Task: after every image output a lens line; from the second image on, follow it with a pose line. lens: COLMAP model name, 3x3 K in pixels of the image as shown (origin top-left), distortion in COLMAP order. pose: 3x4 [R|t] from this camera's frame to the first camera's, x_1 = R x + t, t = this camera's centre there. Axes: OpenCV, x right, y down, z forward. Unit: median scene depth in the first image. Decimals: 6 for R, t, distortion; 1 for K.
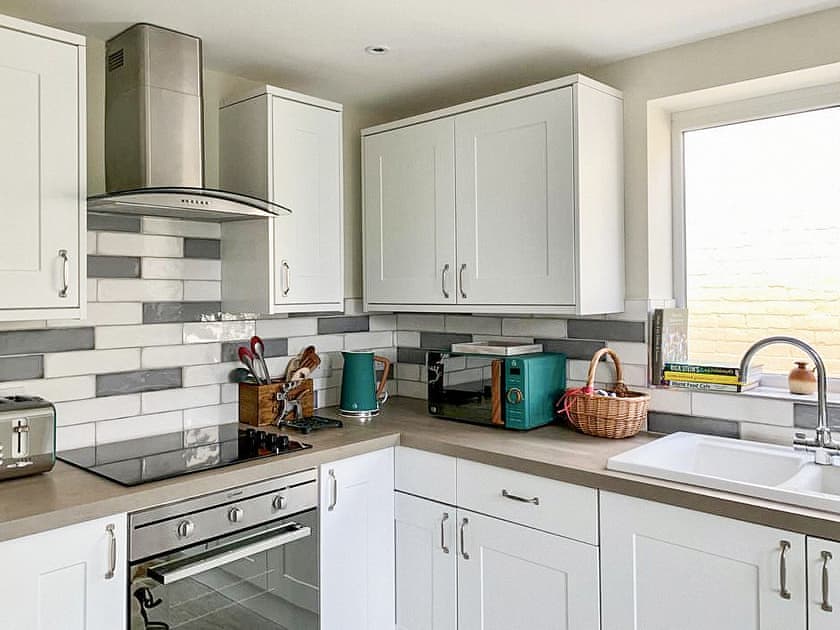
lens RADIAL K [[719.1, 0, 431.2], [0, 719.1, 277.2], [0, 0, 1]] dist [0.067419, -0.026344]
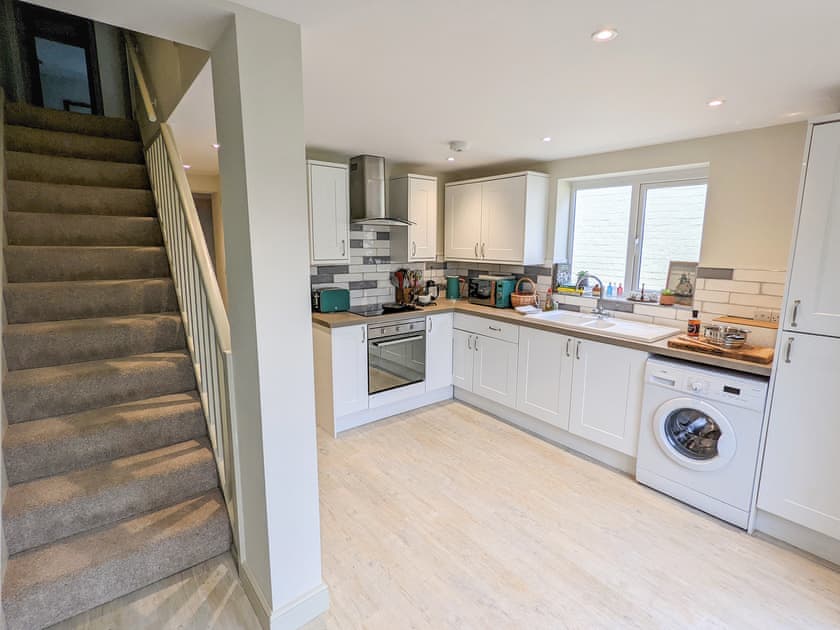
lens RADIAL K [[436.3, 0, 425.7], [0, 436.3, 313.7], [0, 0, 1]] dist [-0.002554, 0.003667]
pose [[0.987238, 0.041012, -0.153883, 0.101222], [-0.012142, 0.982842, 0.184048, -0.060641], [0.158791, -0.179831, 0.970797, -0.619033]]
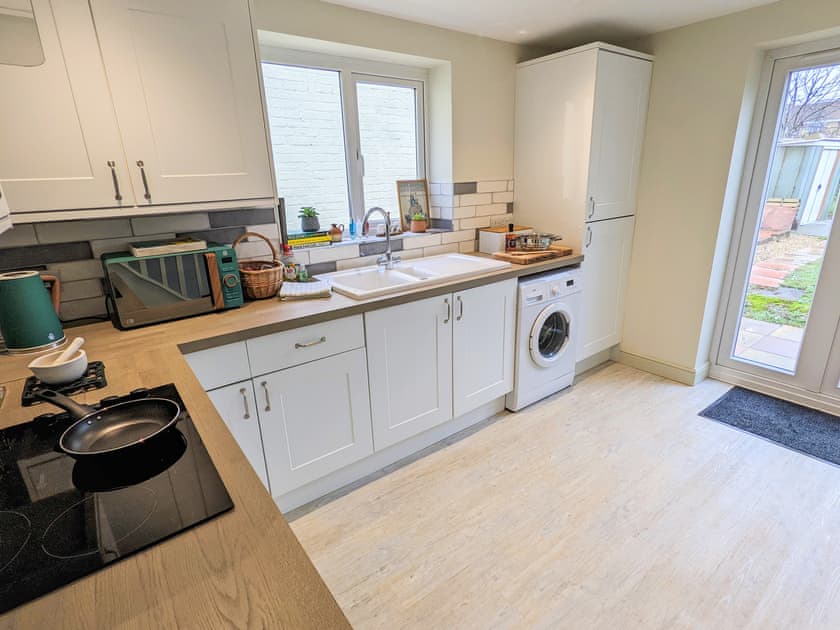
lens RADIAL K [[436.3, 0, 420.3], [0, 436.3, 319.7], [0, 0, 1]] dist [-0.002554, 0.003667]
pose [[0.176962, -0.311142, 0.933743, -0.517772], [0.013362, 0.949388, 0.313823, 0.006348], [-0.984127, -0.043058, 0.172163, 0.573540]]
